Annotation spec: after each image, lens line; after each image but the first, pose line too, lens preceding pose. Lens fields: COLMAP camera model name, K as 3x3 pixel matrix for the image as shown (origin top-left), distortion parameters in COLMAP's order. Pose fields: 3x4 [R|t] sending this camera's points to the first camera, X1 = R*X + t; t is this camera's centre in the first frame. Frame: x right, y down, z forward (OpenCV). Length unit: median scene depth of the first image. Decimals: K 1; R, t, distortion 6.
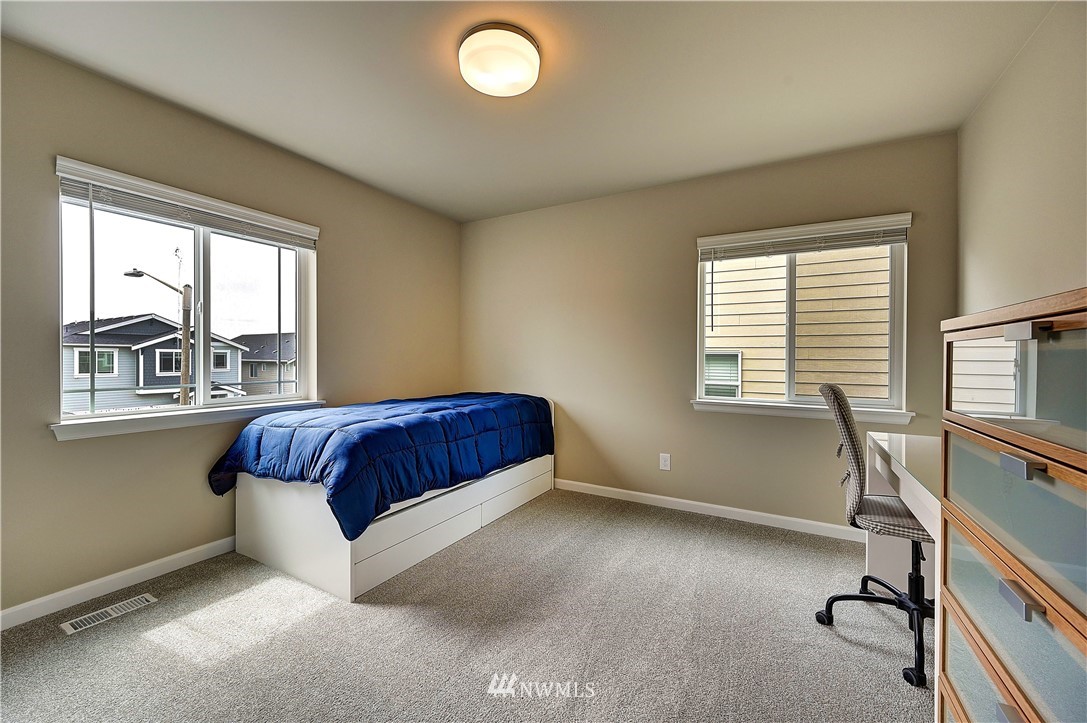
lens RADIAL K [[432.2, 0, 536.6], [0, 432.2, 361.4], [0, 0, 1]] dist [-0.001843, 0.000876]
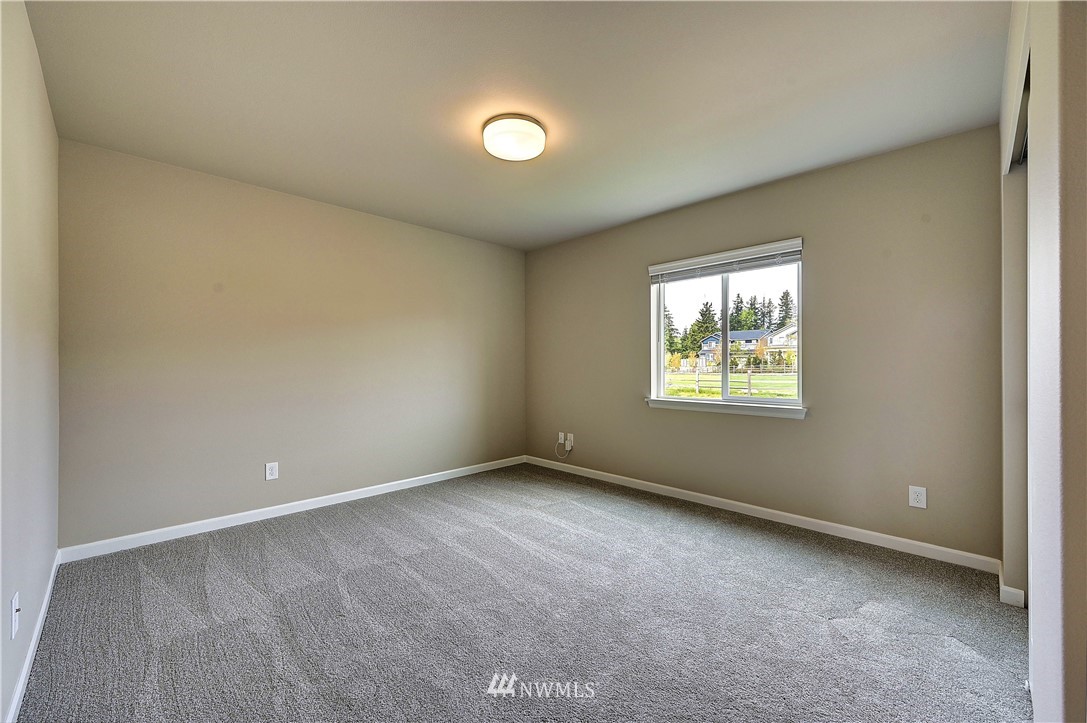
lens RADIAL K [[432.2, 0, 550.5], [0, 432.2, 363.9], [0, 0, 1]] dist [-0.001843, 0.000876]
pose [[0.967356, -0.014122, -0.253027, 0.410971], [0.011285, 0.999856, -0.012659, 0.003704], [0.253169, 0.009390, 0.967376, -0.244777]]
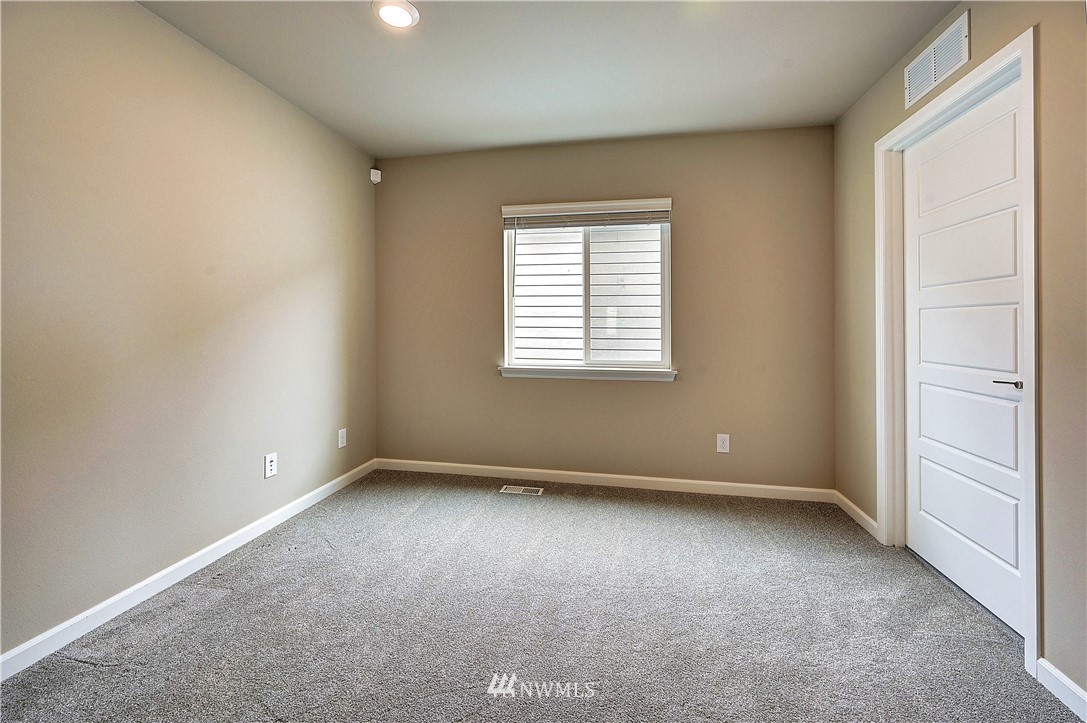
lens RADIAL K [[469.5, 0, 526.2], [0, 469.5, 332.2], [0, 0, 1]] dist [-0.003668, -0.000096]
pose [[0.949110, -0.012105, 0.314711, 0.078191], [0.010309, 0.999920, 0.007370, 0.000450], [-0.314775, -0.003751, 0.949159, -0.051963]]
